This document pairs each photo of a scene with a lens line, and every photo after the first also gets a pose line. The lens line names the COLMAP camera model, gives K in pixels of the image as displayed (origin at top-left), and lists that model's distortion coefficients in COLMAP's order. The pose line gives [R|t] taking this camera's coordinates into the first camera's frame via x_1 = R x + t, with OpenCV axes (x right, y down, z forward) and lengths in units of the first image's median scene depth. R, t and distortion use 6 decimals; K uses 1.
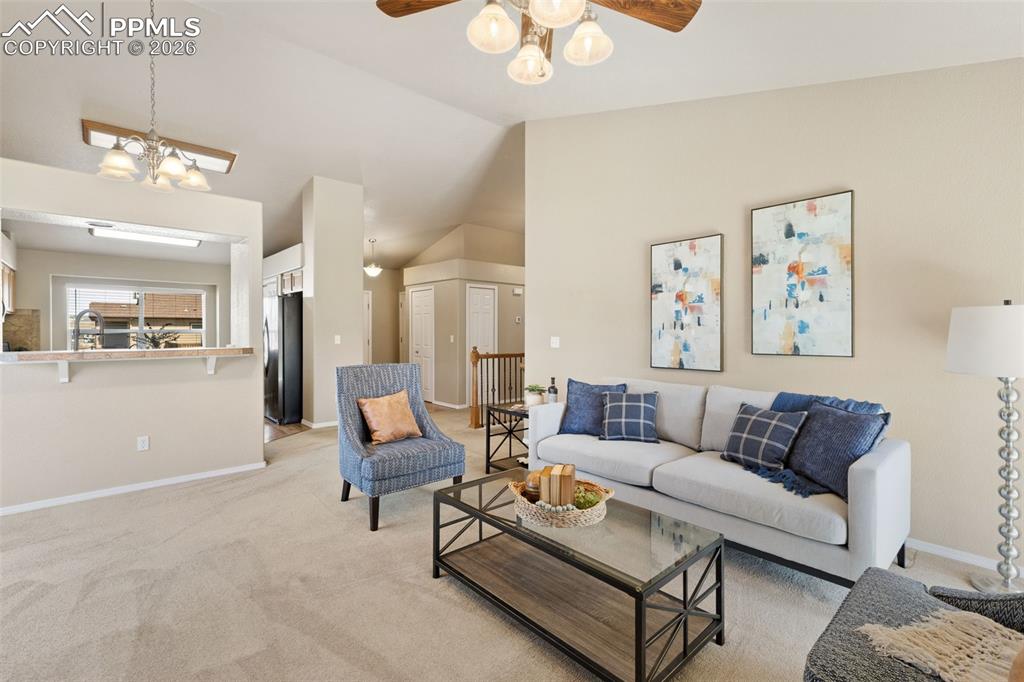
lens RADIAL K [[460.7, 0, 513.9], [0, 460.7, 337.0], [0, 0, 1]] dist [0.009601, 0.000086]
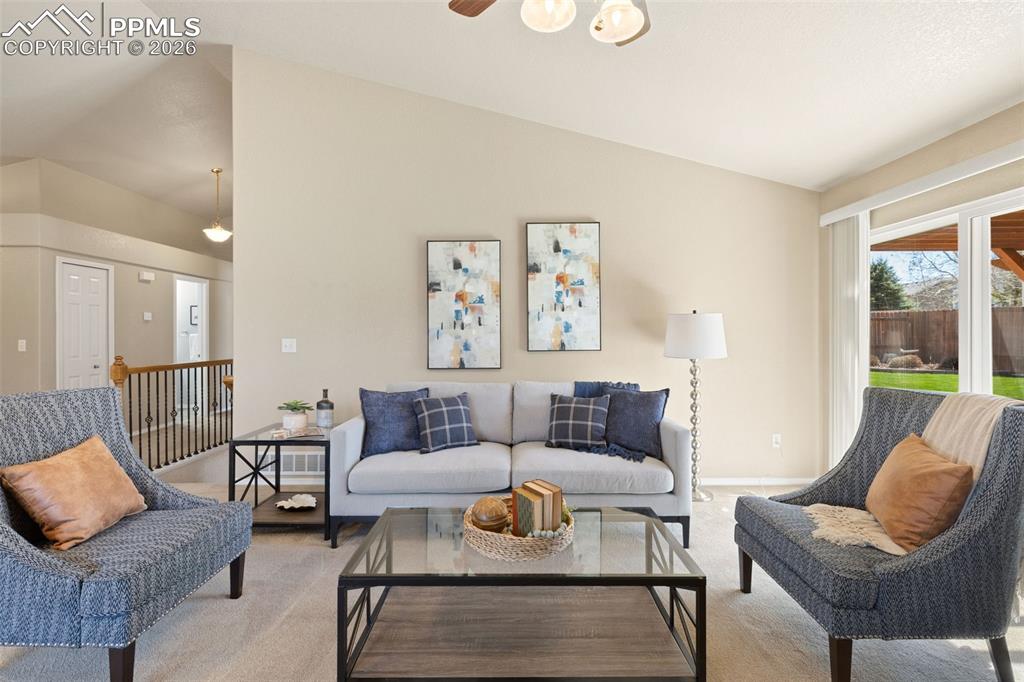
lens RADIAL K [[460.7, 0, 513.9], [0, 460.7, 337.0], [0, 0, 1]] dist [0.009601, 0.000086]
pose [[0.669687, -0.006809, 0.742612, -0.341246], [0.012579, 0.999919, -0.002176, 0.004653], [-0.742537, 0.010799, 0.669718, 0.272507]]
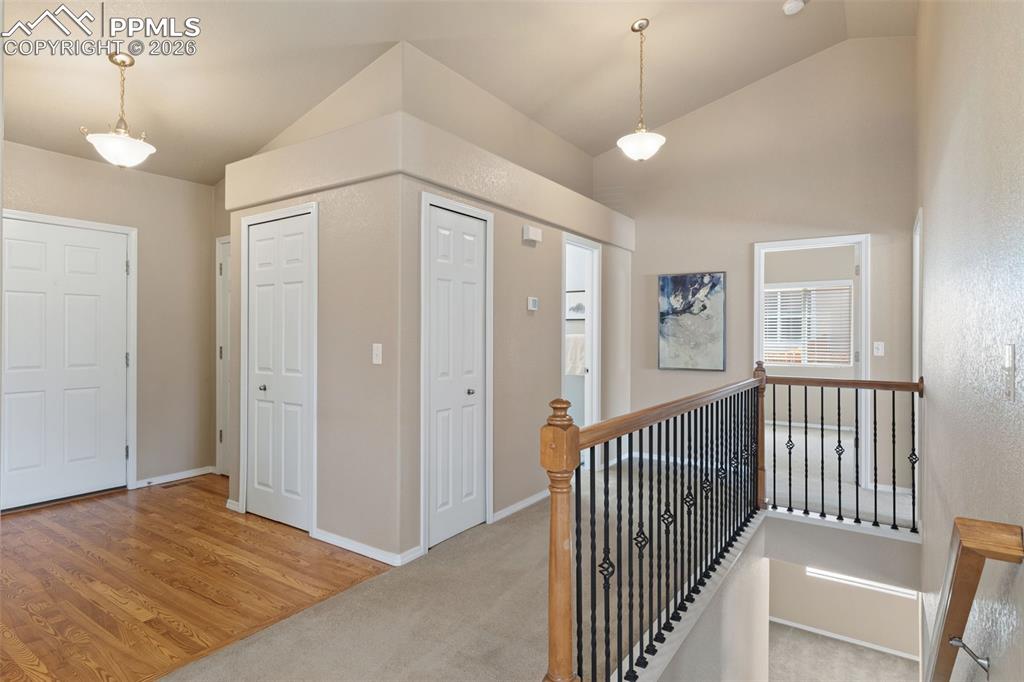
lens RADIAL K [[540.0, 0, 514.3], [0, 540.0, 335.4], [0, 0, 1]] dist [-0.000405, -0.000112]
pose [[0.972263, 0.001568, 0.233885, -0.284028], [0.001056, 0.999938, -0.011096, -0.011144], [-0.233888, 0.011035, 0.972201, 1.305214]]
